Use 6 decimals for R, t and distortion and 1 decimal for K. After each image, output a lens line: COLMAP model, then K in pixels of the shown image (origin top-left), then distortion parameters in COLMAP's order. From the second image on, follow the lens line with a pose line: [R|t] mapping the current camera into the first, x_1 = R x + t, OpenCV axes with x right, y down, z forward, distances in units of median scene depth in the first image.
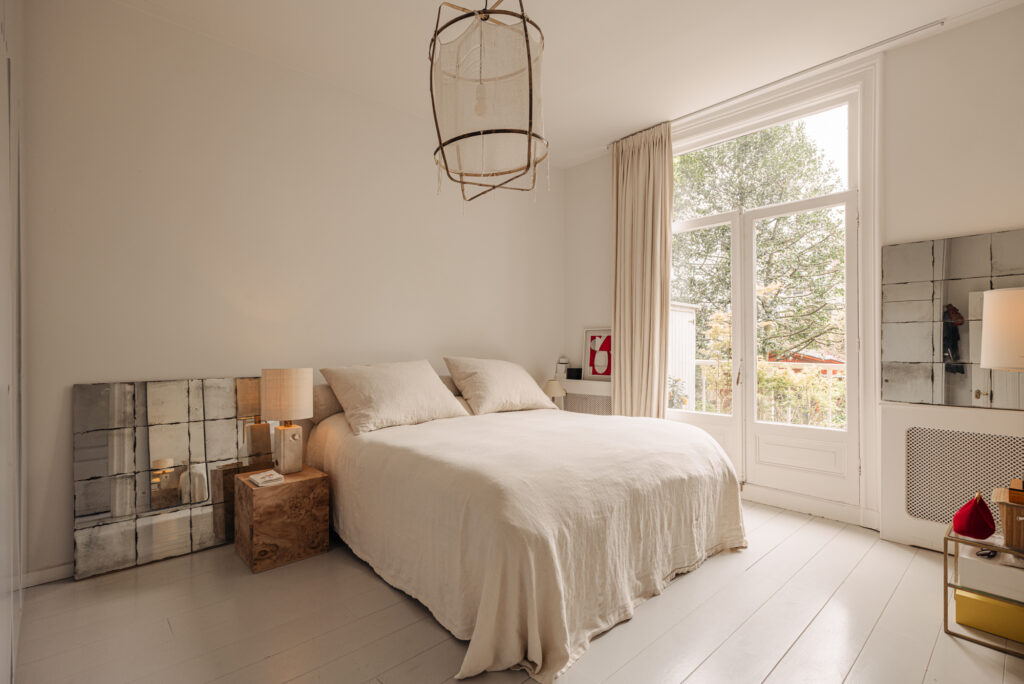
lens RADIAL K [[482.9, 0, 510.4], [0, 482.9, 347.3], [0, 0, 1]] dist [0.003419, 0.000374]
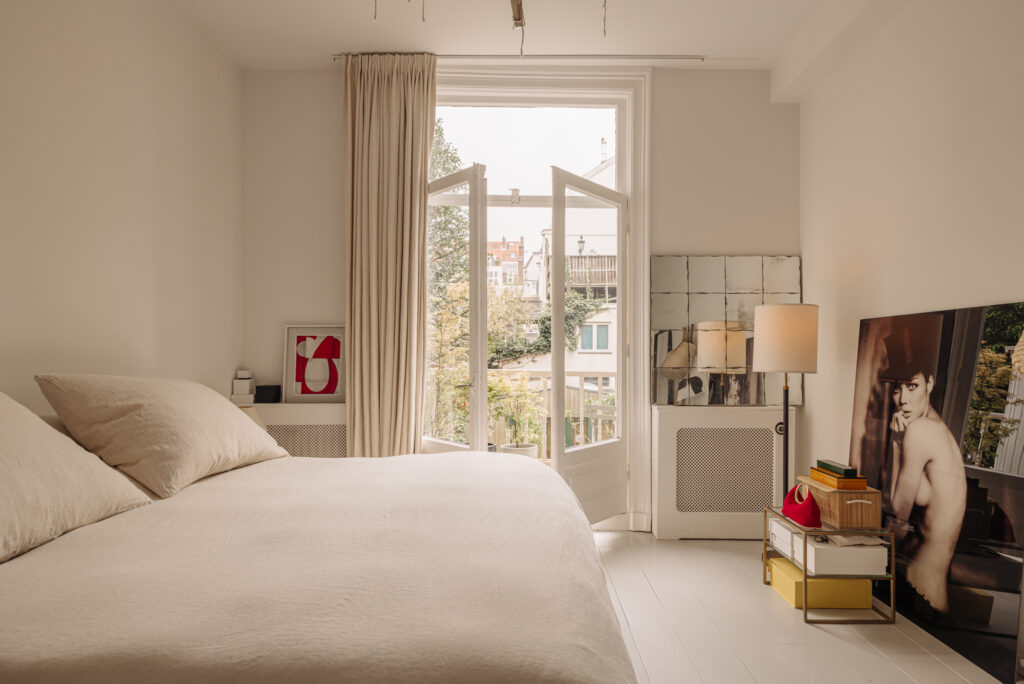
lens RADIAL K [[521.2, 0, 524.6], [0, 521.2, 354.6], [0, 0, 1]] dist [0.010151, -0.002783]
pose [[0.675511, -0.000747, 0.737350, -0.250440], [-0.001488, 0.999996, 0.002376, 0.000253], [-0.737349, -0.002702, 0.675507, 0.473314]]
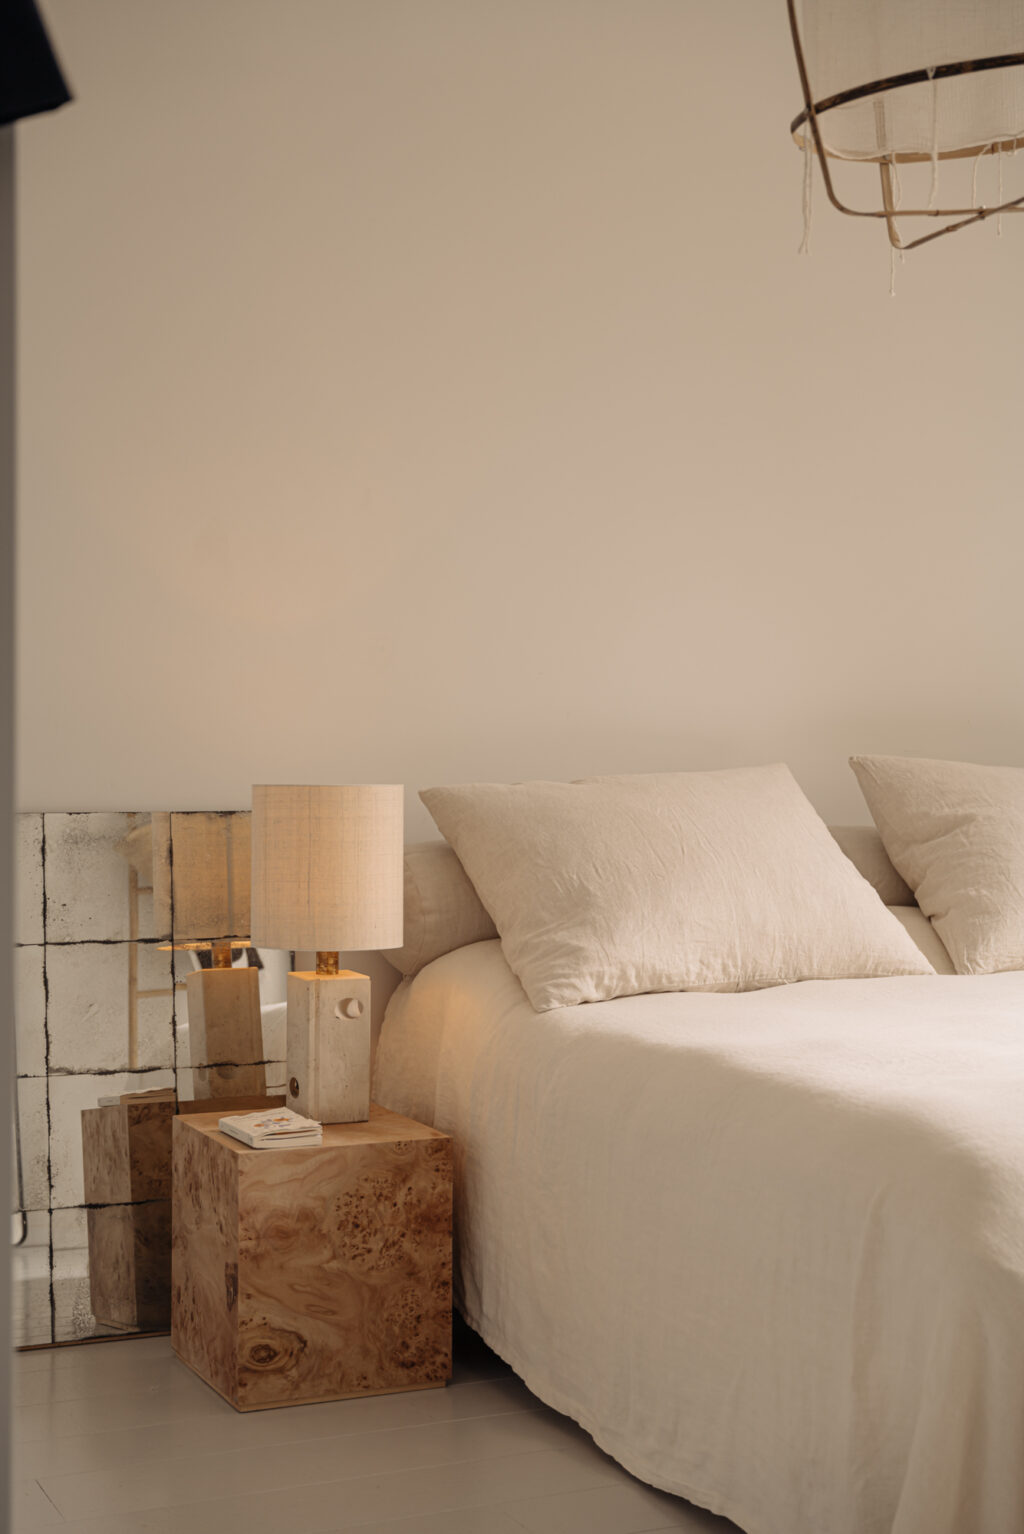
lens RADIAL K [[2402.7, 0, 511.3], [0, 2402.7, 766.7], [0, 0, 1]] dist [0.019161, 0.000000]
pose [[0.953787, 0.017738, -0.299960, 0.106019], [-0.010387, 0.999606, 0.026085, -0.008592], [0.300304, -0.021764, 0.953595, -0.414235]]
